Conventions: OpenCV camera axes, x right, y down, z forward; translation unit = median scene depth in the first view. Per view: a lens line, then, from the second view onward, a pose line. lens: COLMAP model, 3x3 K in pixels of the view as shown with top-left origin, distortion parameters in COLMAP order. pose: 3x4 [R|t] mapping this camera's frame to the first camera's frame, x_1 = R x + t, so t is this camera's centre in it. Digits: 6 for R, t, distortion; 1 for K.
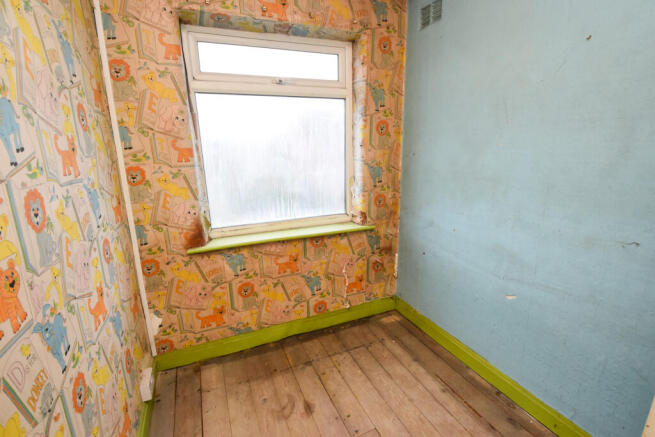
lens RADIAL K [[299.1, 0, 326.3], [0, 299.1, 220.1], [0, 0, 1]] dist [-0.015921, -0.002234]
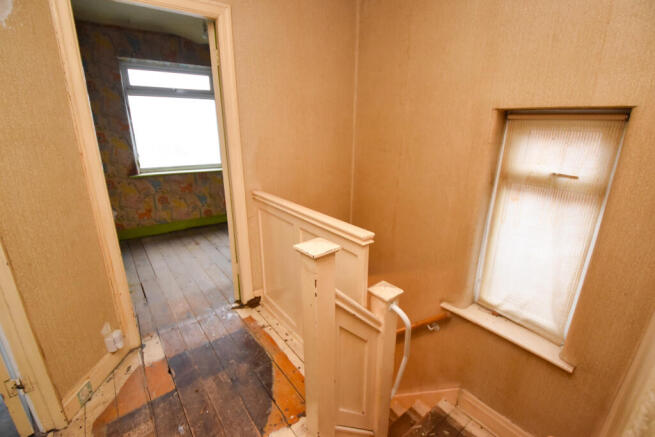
lens RADIAL K [[299.1, 0, 328.3], [0, 299.1, 217.8], [0, 0, 1]] dist [-0.015921, -0.002234]
pose [[0.967473, -0.053972, 0.247149, 0.281638], [0.040278, 0.997377, 0.060136, 0.278943], [-0.249746, -0.048225, 0.967110, -1.126288]]
